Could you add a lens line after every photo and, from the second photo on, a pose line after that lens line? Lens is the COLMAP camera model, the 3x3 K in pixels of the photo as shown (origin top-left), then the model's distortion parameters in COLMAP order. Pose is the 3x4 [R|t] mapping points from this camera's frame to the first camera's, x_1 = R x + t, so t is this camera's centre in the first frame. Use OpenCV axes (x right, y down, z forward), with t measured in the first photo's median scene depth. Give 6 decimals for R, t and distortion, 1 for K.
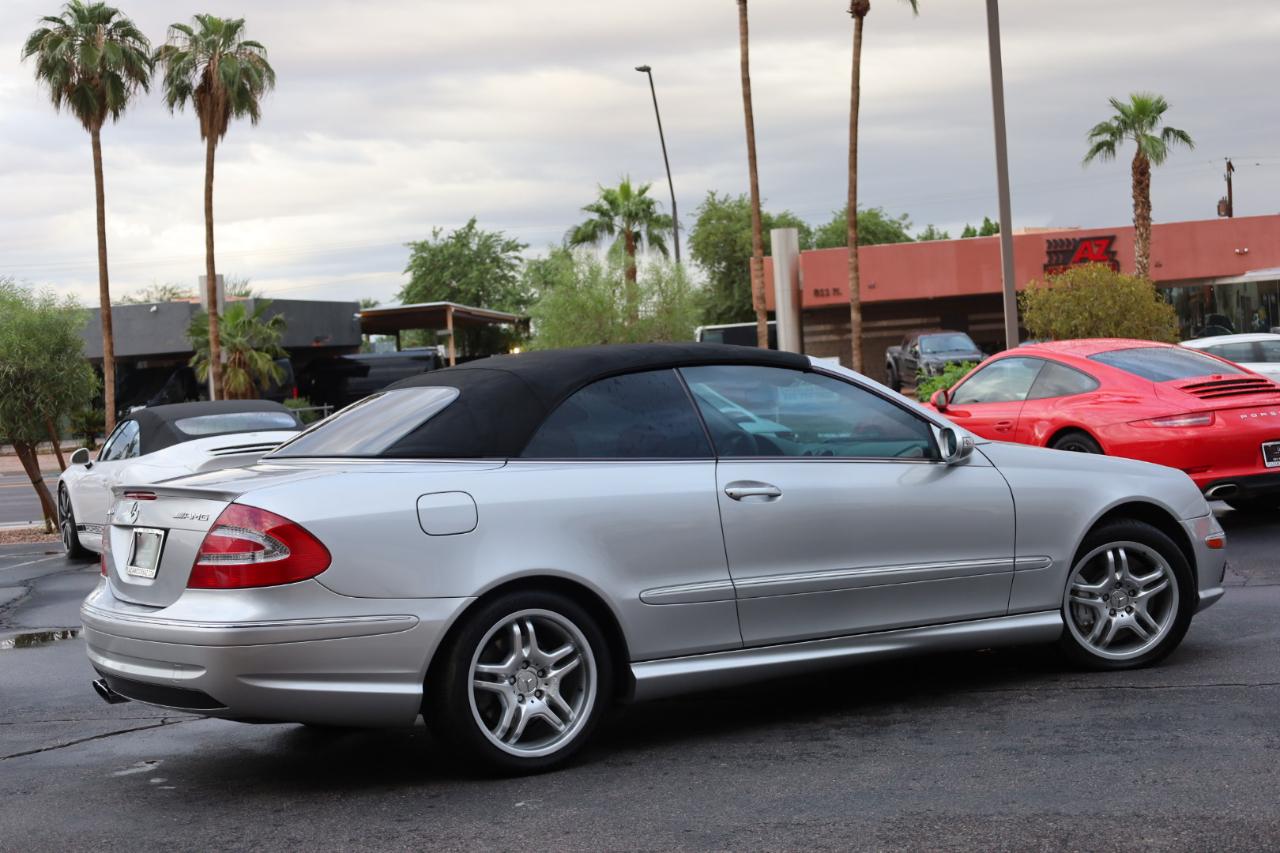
lens RADIAL K [[2477.1, 0, 640.0], [0, 2477.1, 426.5], [0, 0, 1]] dist [0.021192, 0.049748]
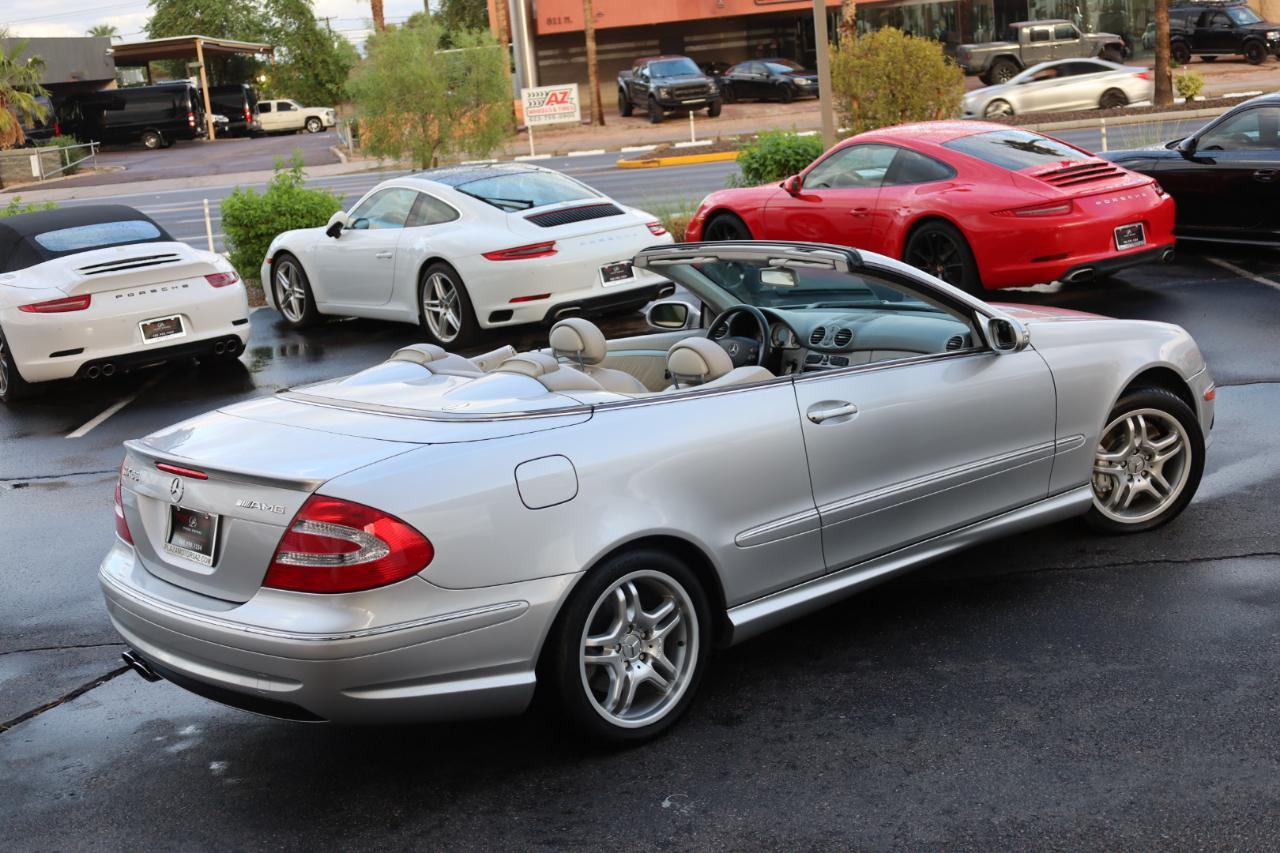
lens RADIAL K [[2015.6, 0, 626.8], [0, 2015.6, 424.4], [0, 0, 1]] dist [0.043788, -0.030772]
pose [[0.981787, -0.065019, 0.178512, -0.156228], [0.031119, 0.981960, 0.186511, -0.106370], [-0.187418, -0.177559, 0.966099, 0.247684]]
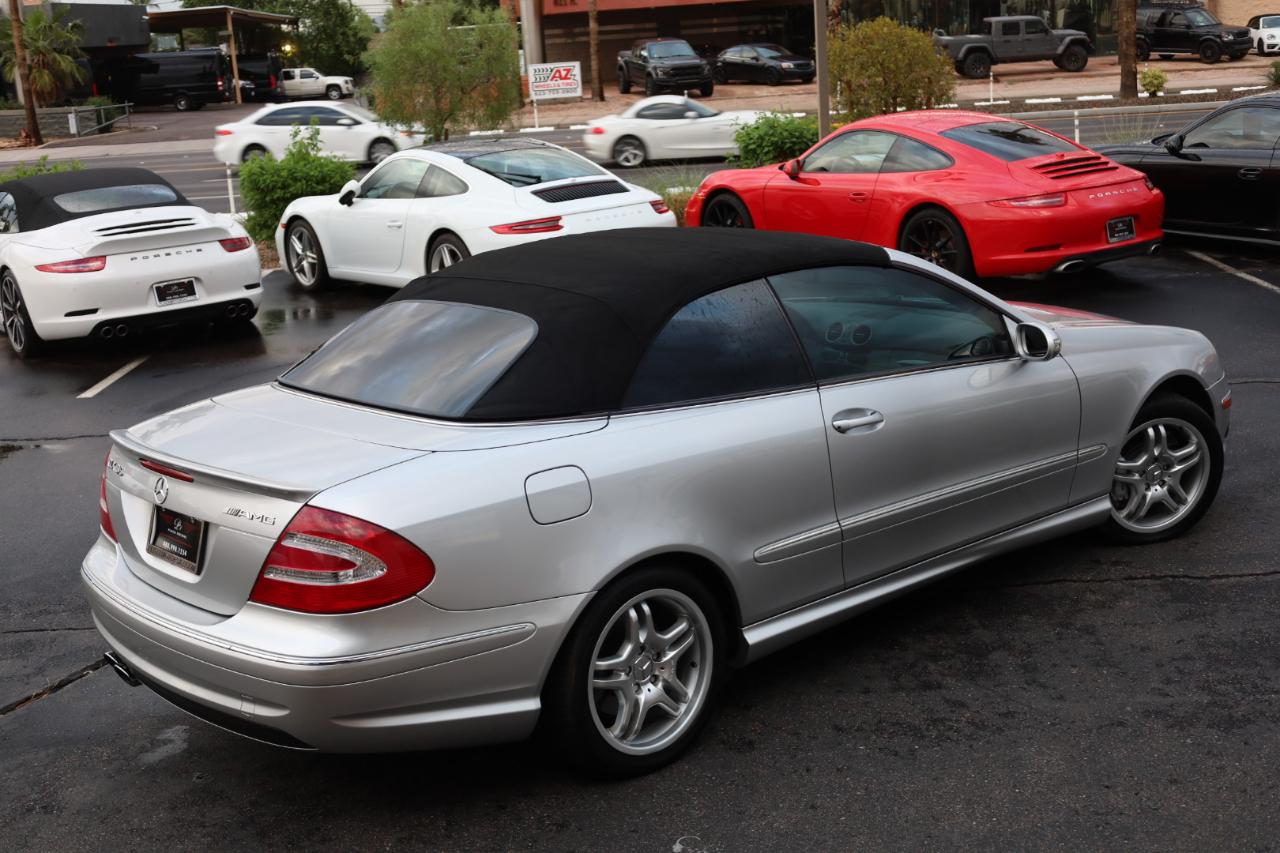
lens RADIAL K [[1761.6, 0, 616.2], [0, 1761.6, 429.8], [0, 0, 1]] dist [0.005620, 0.038386]
pose [[0.982327, -0.042848, 0.182204, -0.145188], [0.000837, 0.974441, 0.224641, -0.105703], [-0.187172, -0.220518, 0.957256, 0.371008]]
